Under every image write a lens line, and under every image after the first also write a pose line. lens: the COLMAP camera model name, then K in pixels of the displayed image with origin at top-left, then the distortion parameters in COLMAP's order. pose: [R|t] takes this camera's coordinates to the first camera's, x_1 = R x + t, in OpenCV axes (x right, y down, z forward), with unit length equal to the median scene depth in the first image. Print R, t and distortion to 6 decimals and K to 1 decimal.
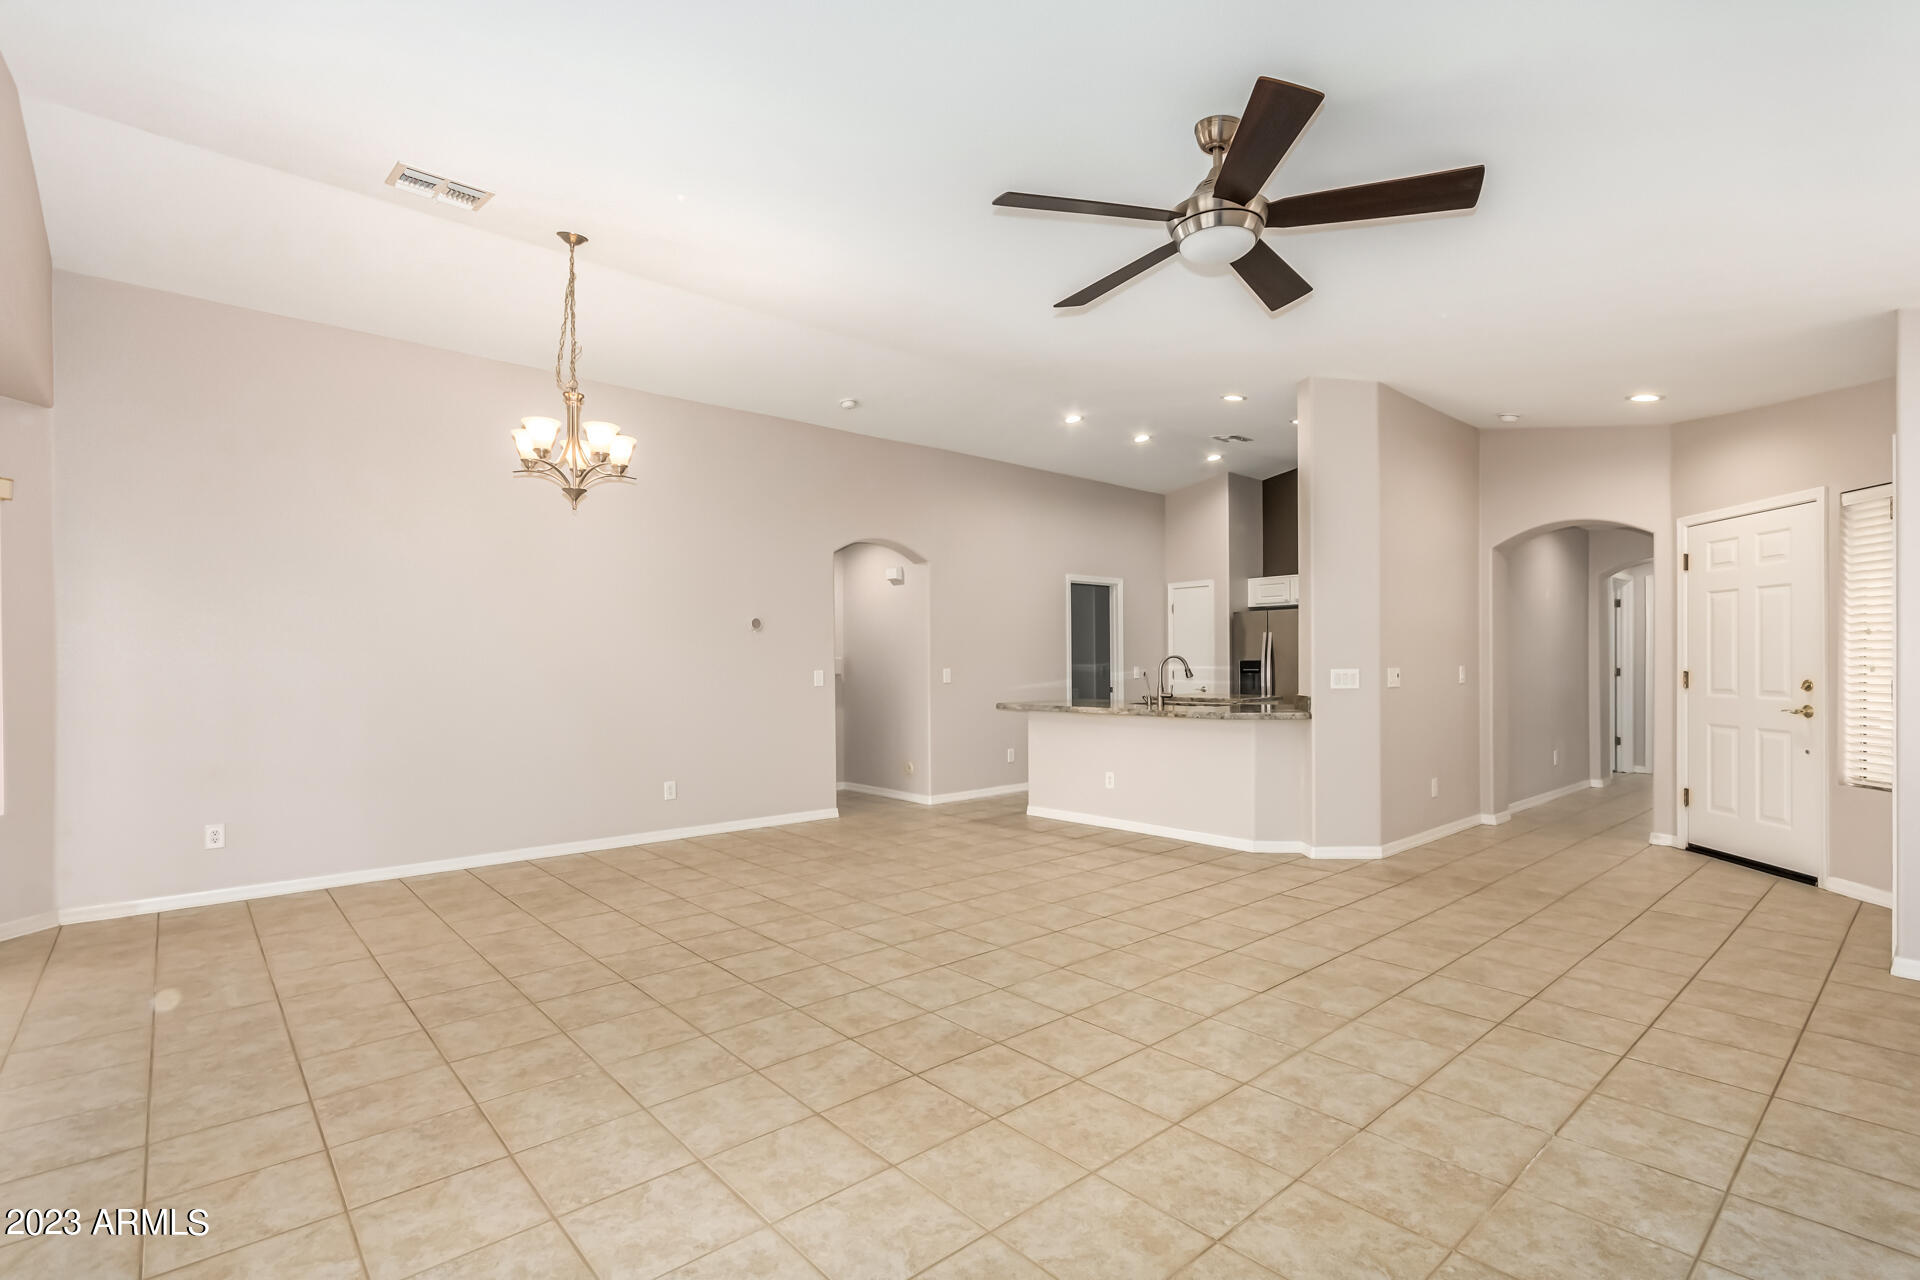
lens RADIAL K [[892.3, 0, 973.3], [0, 892.3, 673.1], [0, 0, 1]] dist [-0.000358, 0.001457]
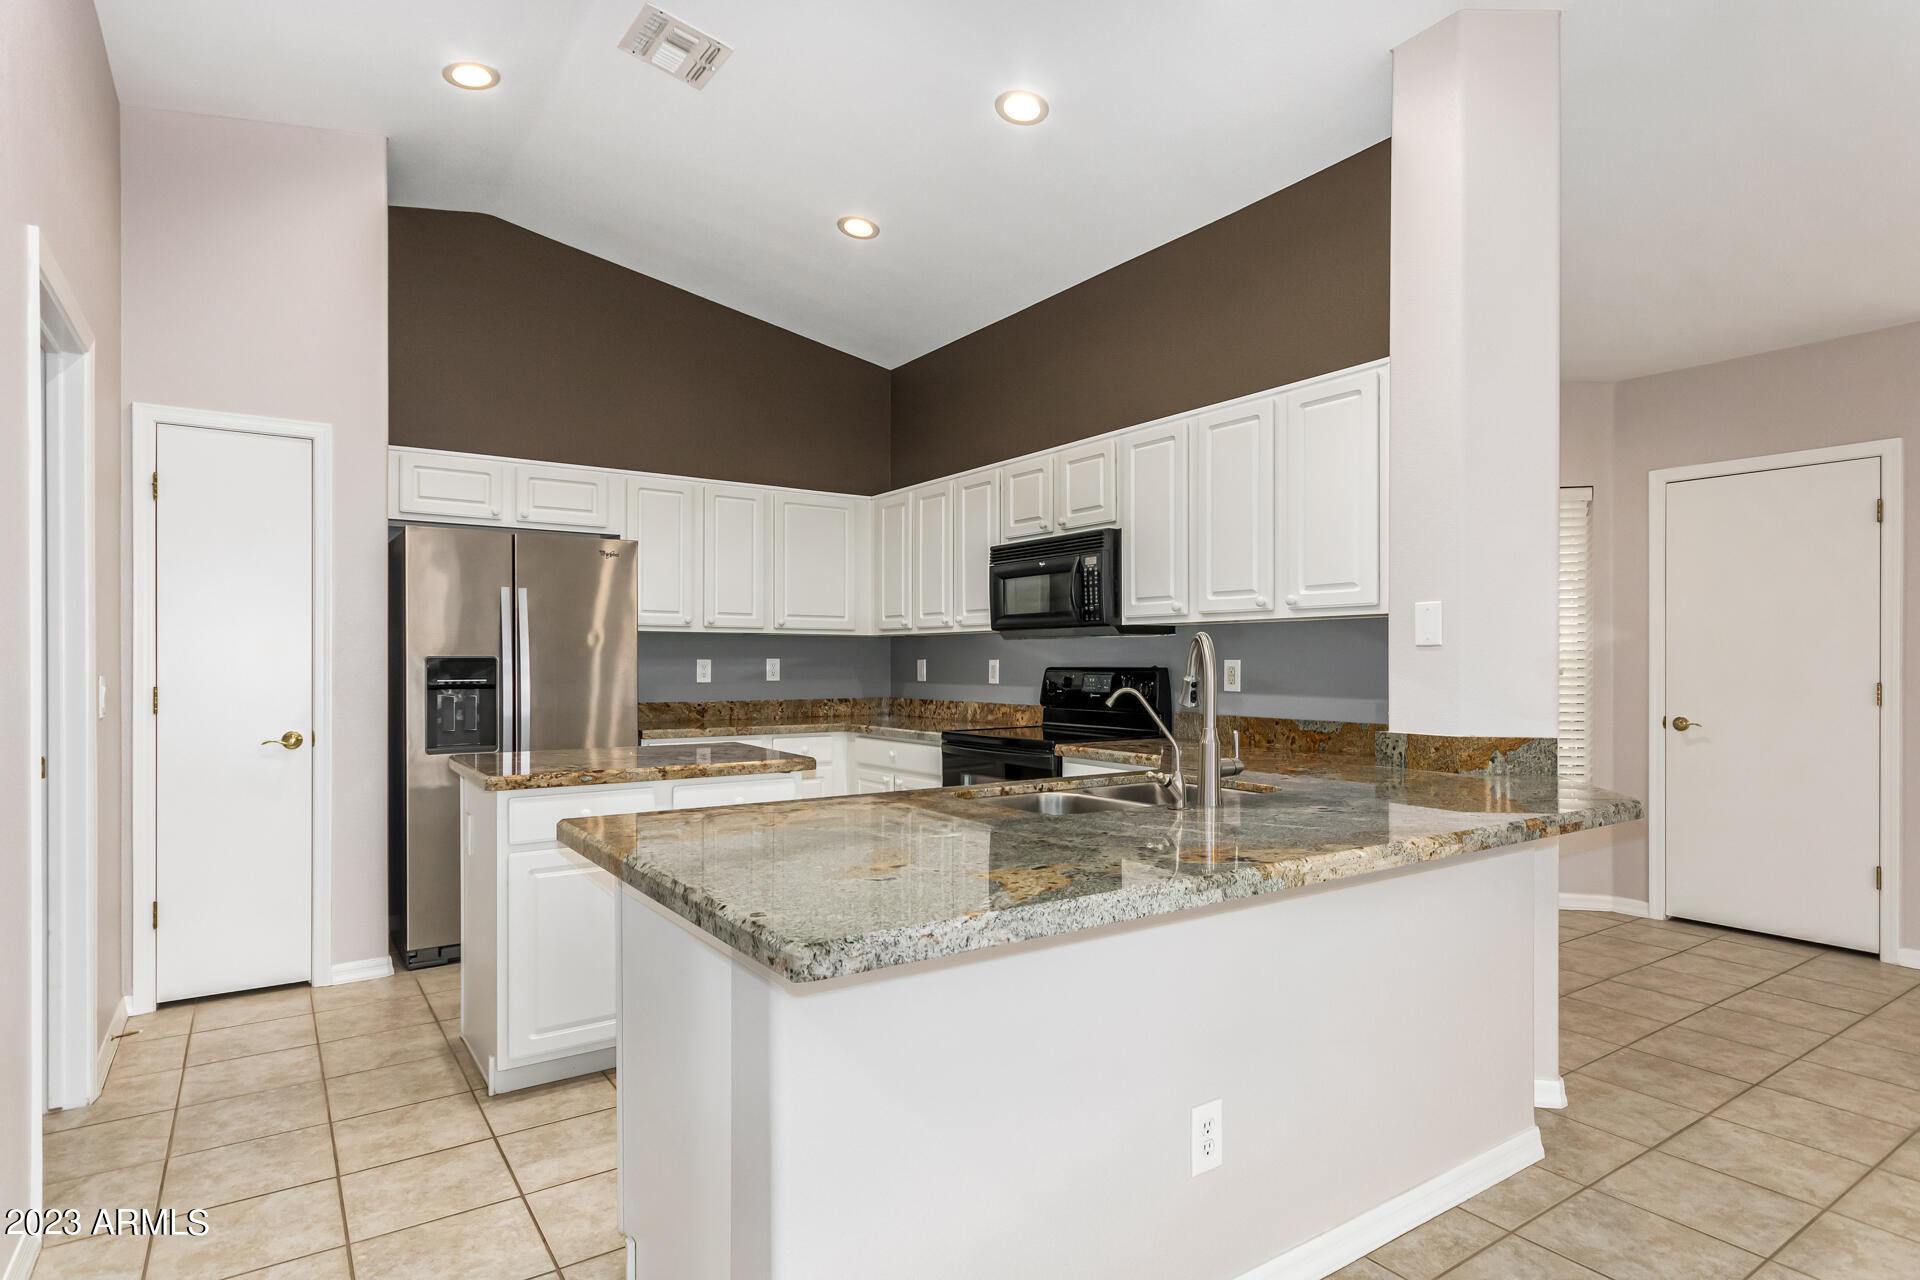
lens RADIAL K [[1012.6, 0, 931.8], [0, 1012.6, 666.0], [0, 0, 1]] dist [-0.004670, -0.000042]
pose [[0.141946, 0.003828, 0.989867, -0.193592], [0.009074, 0.999945, -0.005168, -0.011958], [-0.989833, 0.009716, 0.141903, 1.517346]]
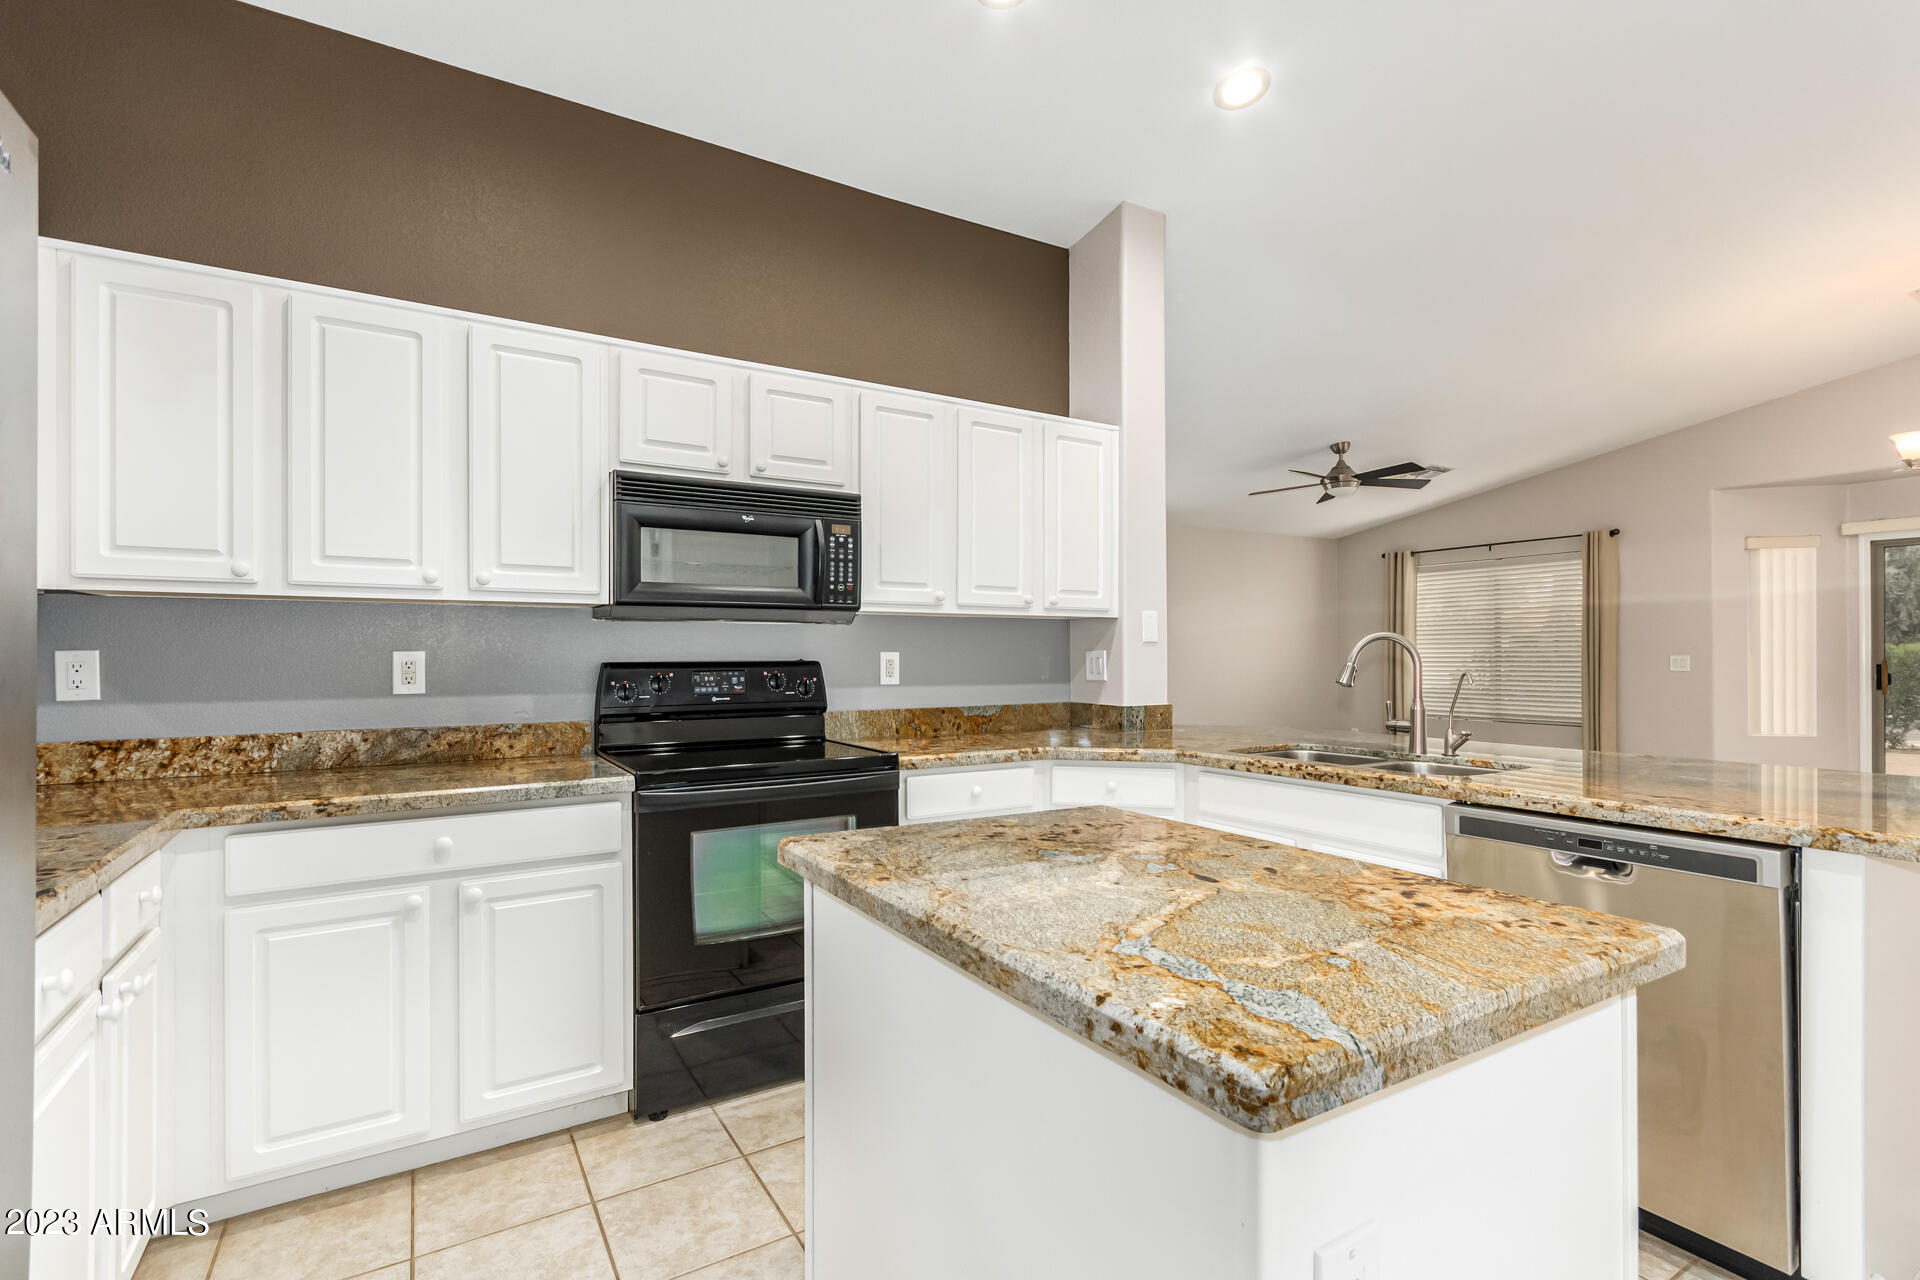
lens RADIAL K [[892.3, 0, 978.2], [0, 892.3, 653.6], [0, 0, 1]] dist [-0.000358, 0.001457]
pose [[-0.985621, 0.009804, 0.168684, 0.504264], [0.011376, 0.999900, 0.008356, -0.023673], [-0.168585, 0.010155, -0.985635, 2.114065]]
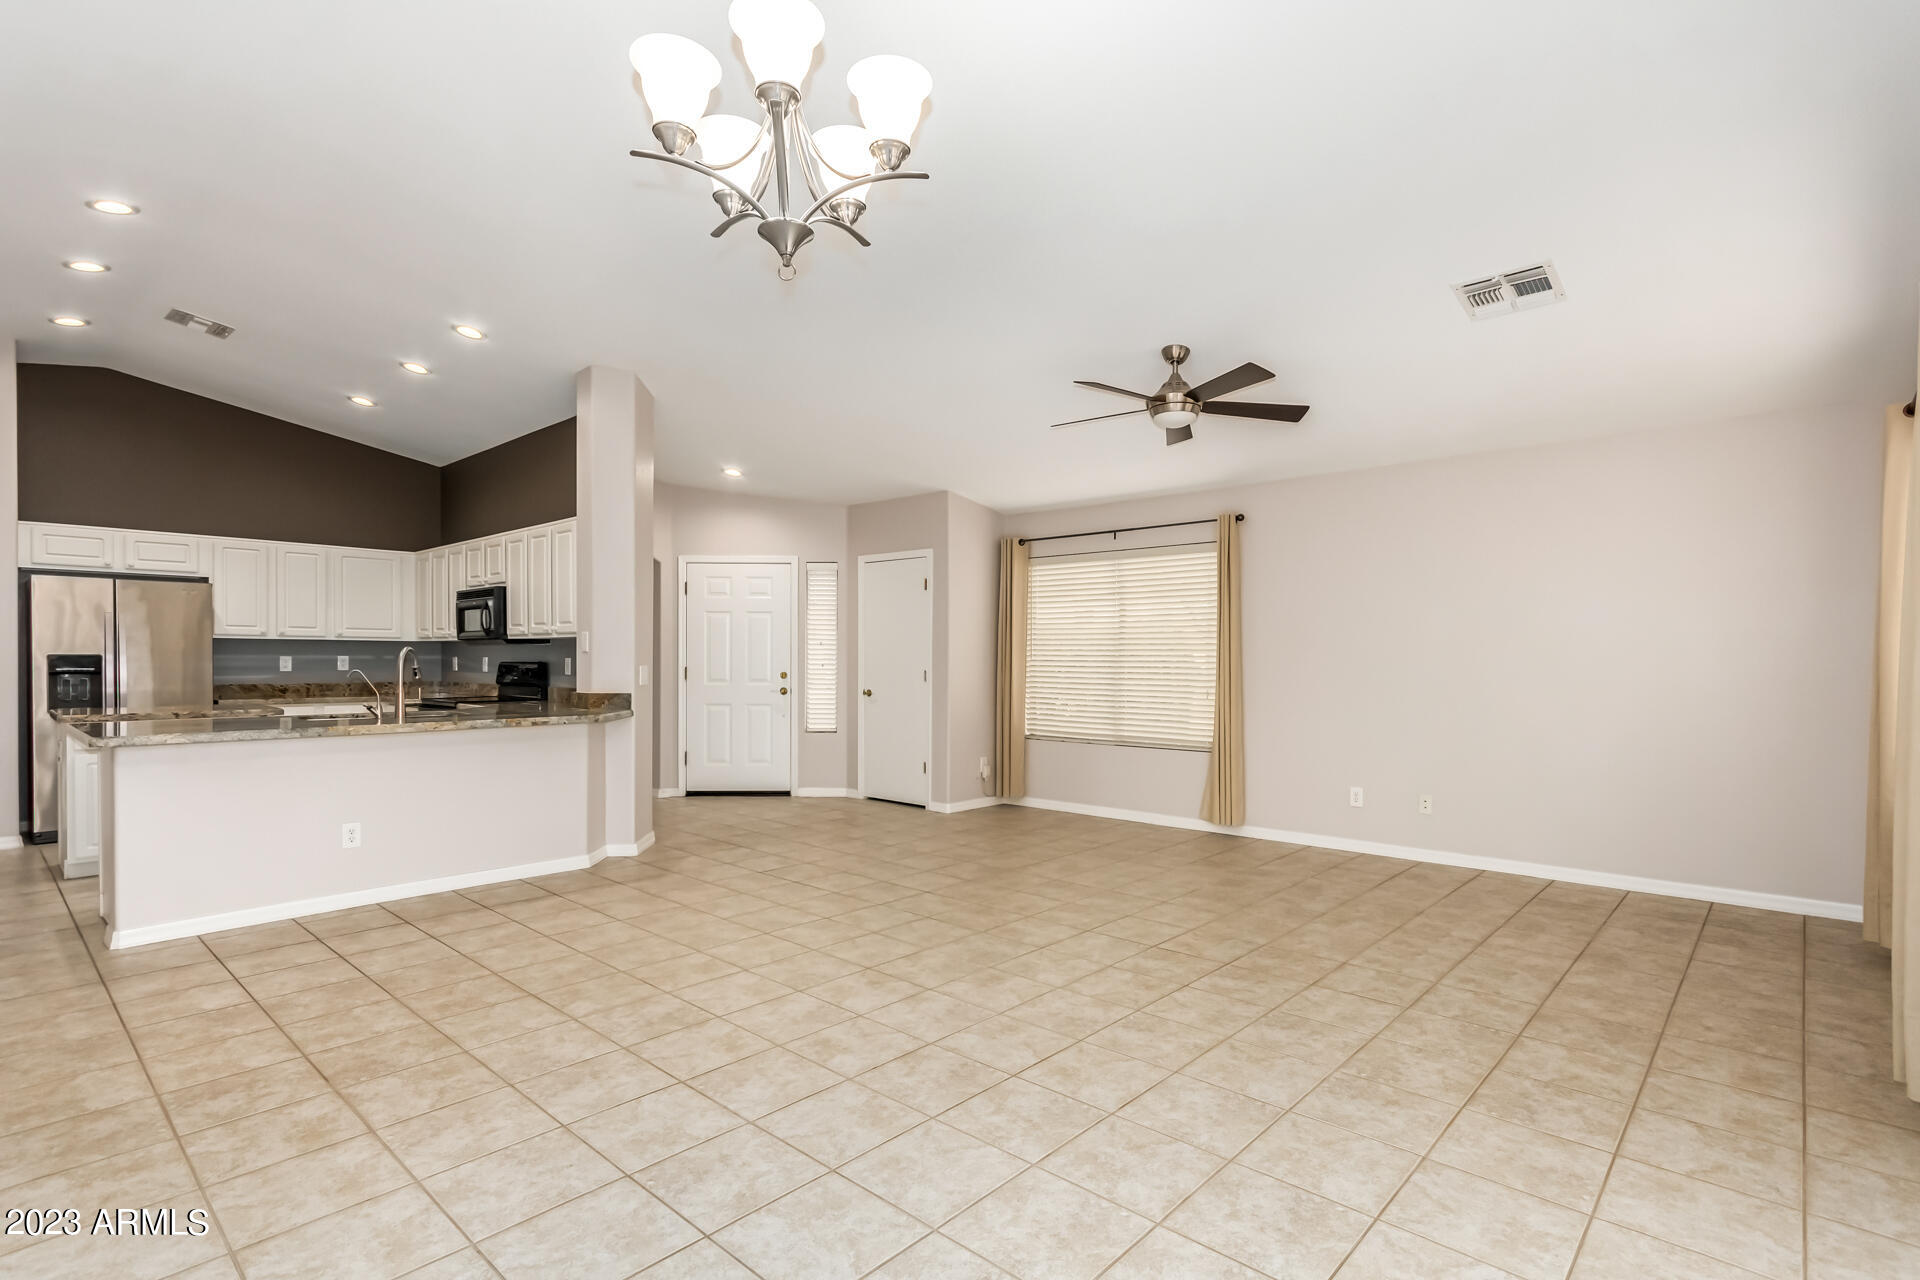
lens RADIAL K [[925.8, 0, 947.5], [0, 925.8, 669.5], [0, 0, 1]] dist [0.006877, 0.001843]
pose [[-0.093837, -0.005504, 0.995572, -0.840209], [0.007759, 0.999950, 0.006259, -0.005339], [-0.995557, 0.008312, -0.093789, 0.916037]]
